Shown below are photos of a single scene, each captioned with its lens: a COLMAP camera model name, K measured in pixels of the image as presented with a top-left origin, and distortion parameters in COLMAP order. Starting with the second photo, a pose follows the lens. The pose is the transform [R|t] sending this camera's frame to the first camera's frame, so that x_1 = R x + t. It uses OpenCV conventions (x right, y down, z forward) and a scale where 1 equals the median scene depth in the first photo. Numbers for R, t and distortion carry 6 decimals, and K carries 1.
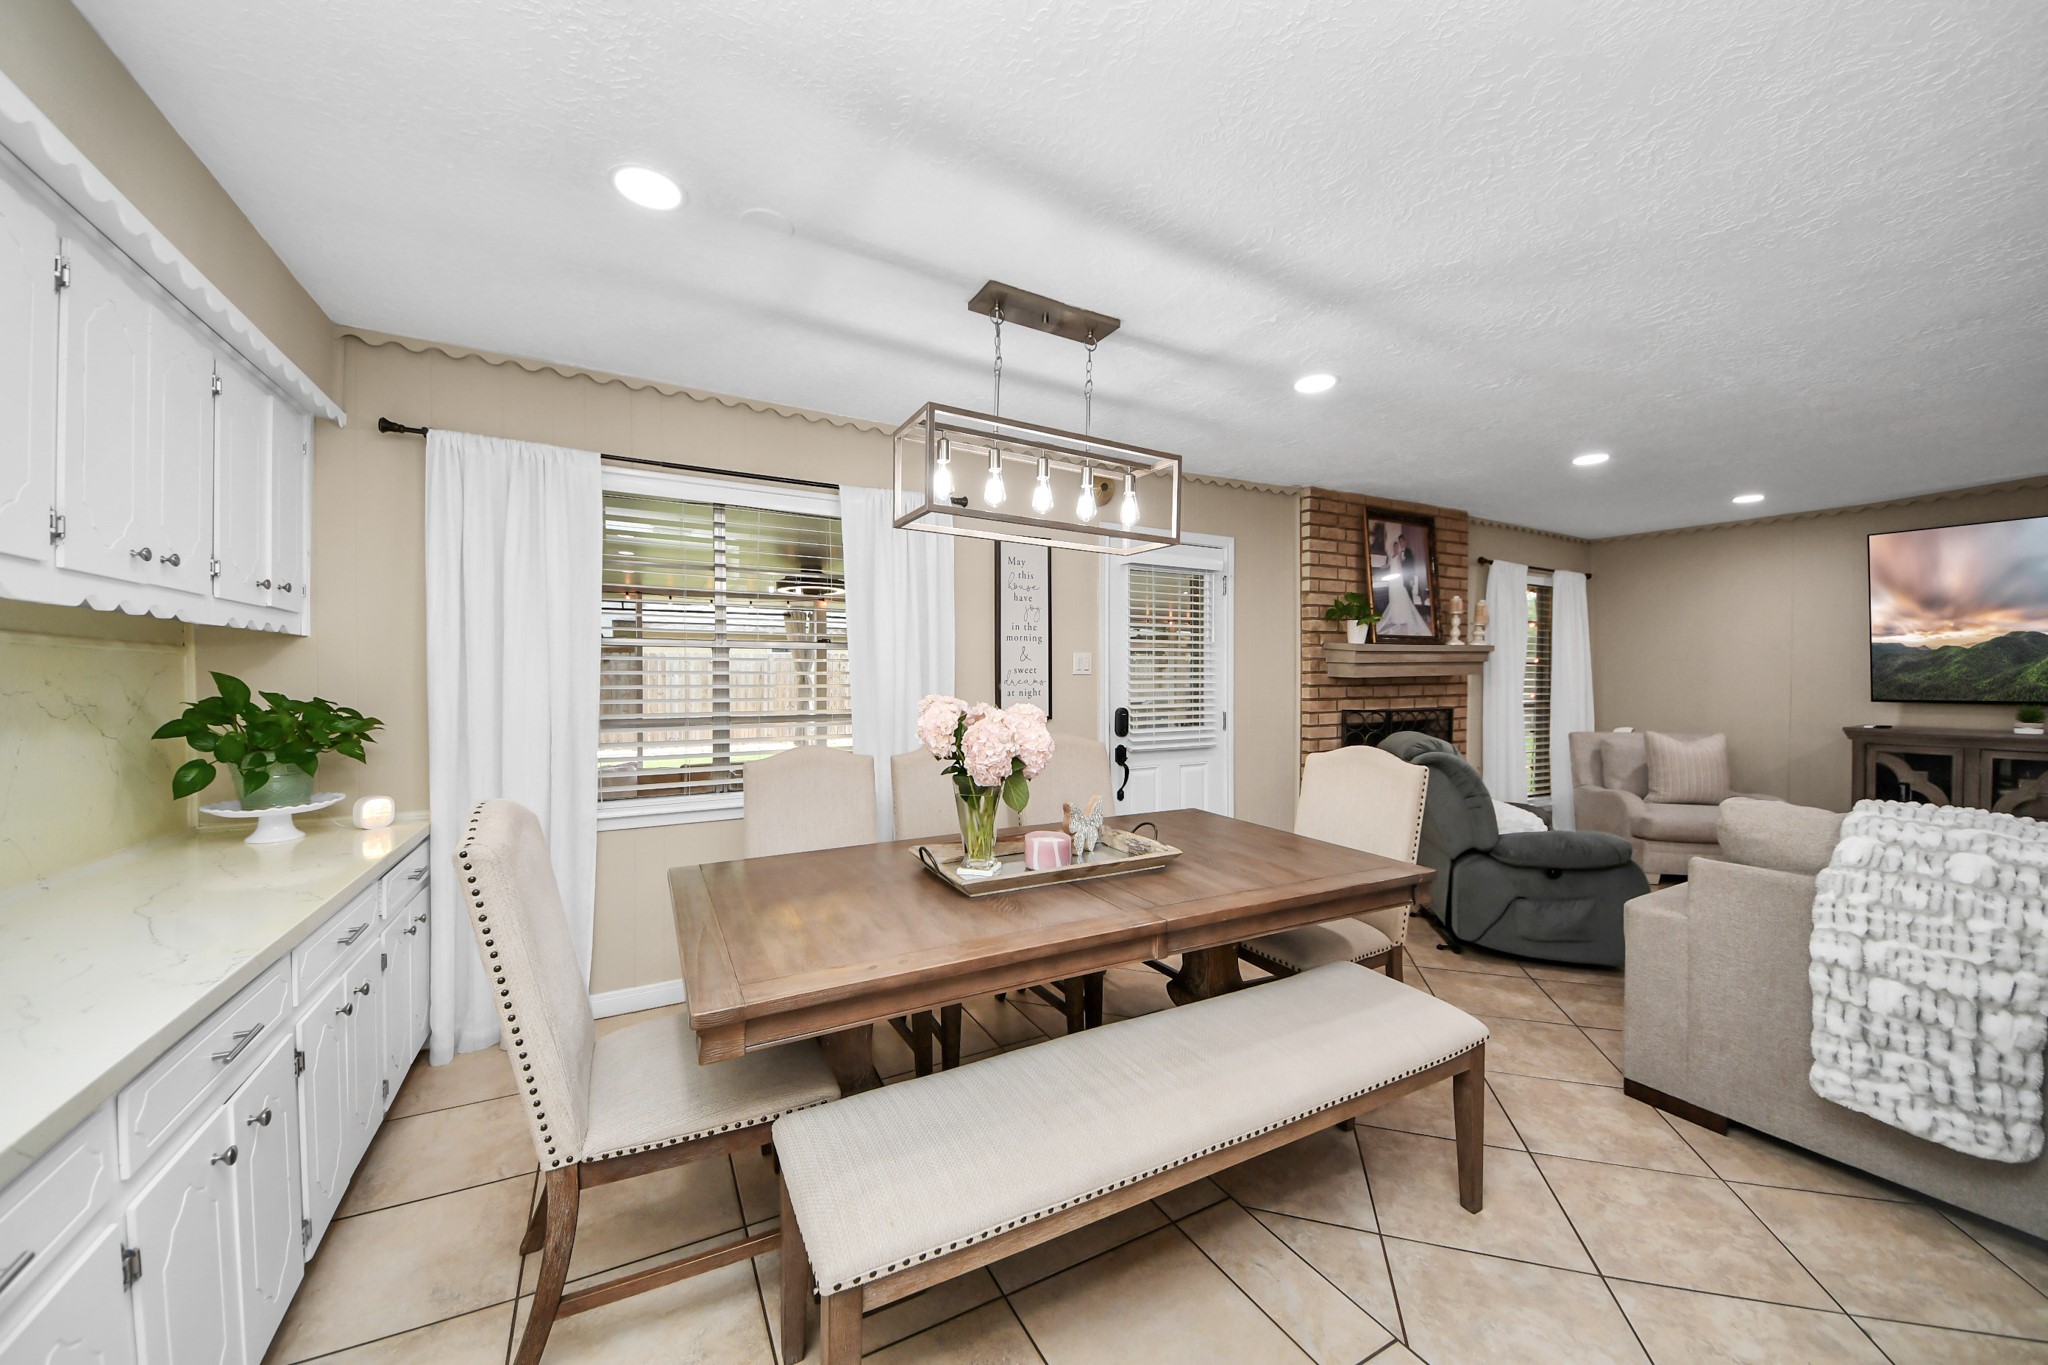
lens RADIAL K [[732.2, 0, 1013.7], [0, 732.2, 691.2], [0, 0, 1]] dist [0.058565, -0.034262]
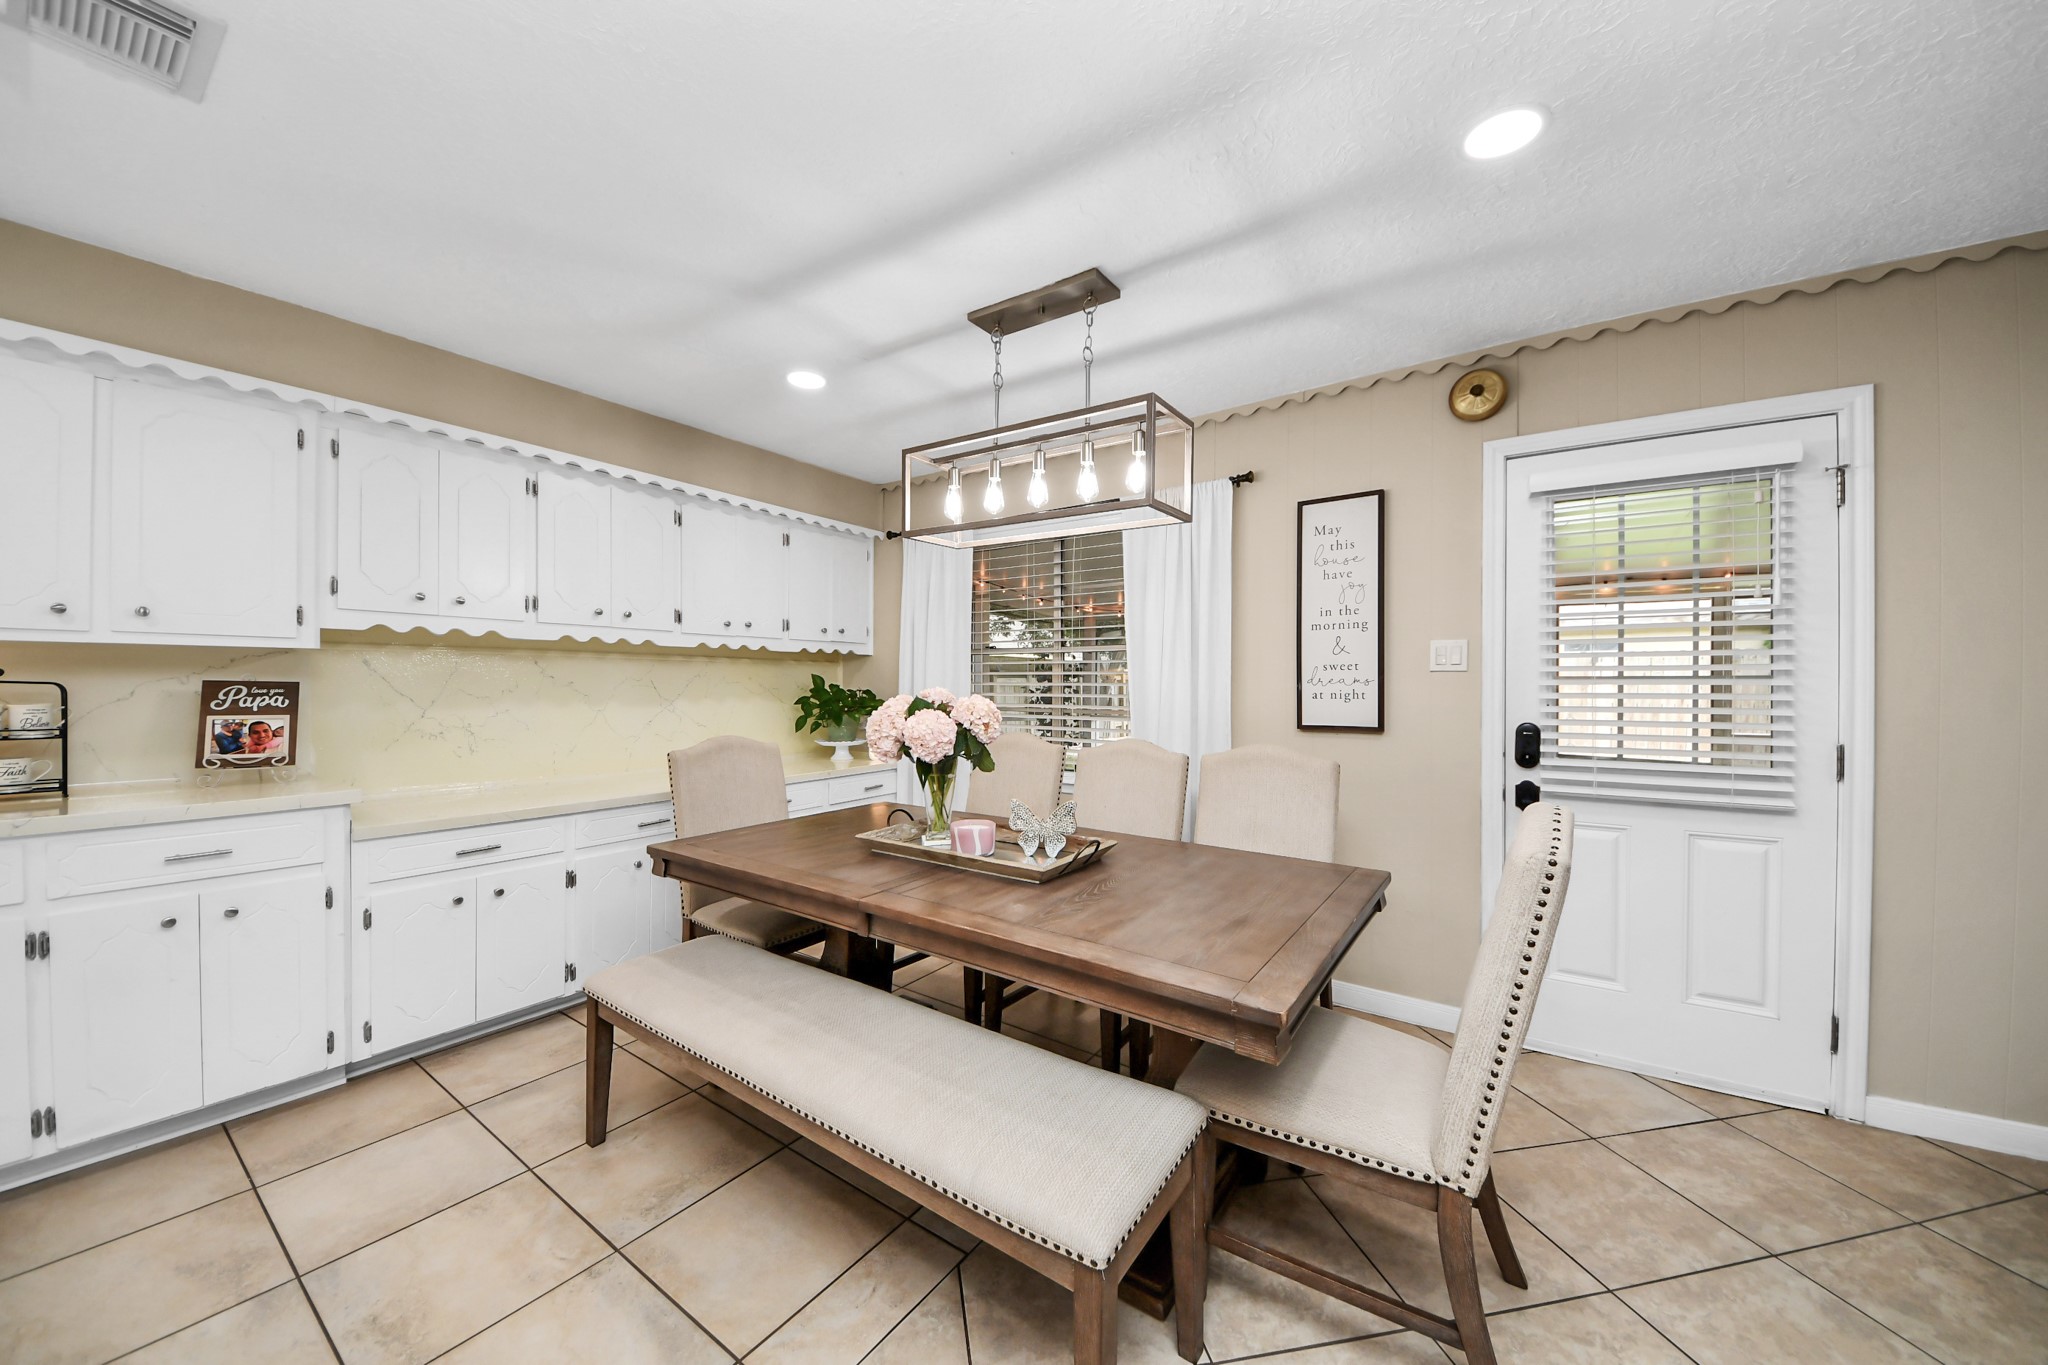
lens RADIAL K [[732.2, 0, 1013.7], [0, 732.2, 691.2], [0, 0, 1]] dist [0.058565, -0.034262]
pose [[0.432770, 0.011394, -0.901433, 0.938721], [-0.020136, 0.999793, 0.002971, 0.004131], [0.901280, 0.016865, 0.432909, 0.556218]]
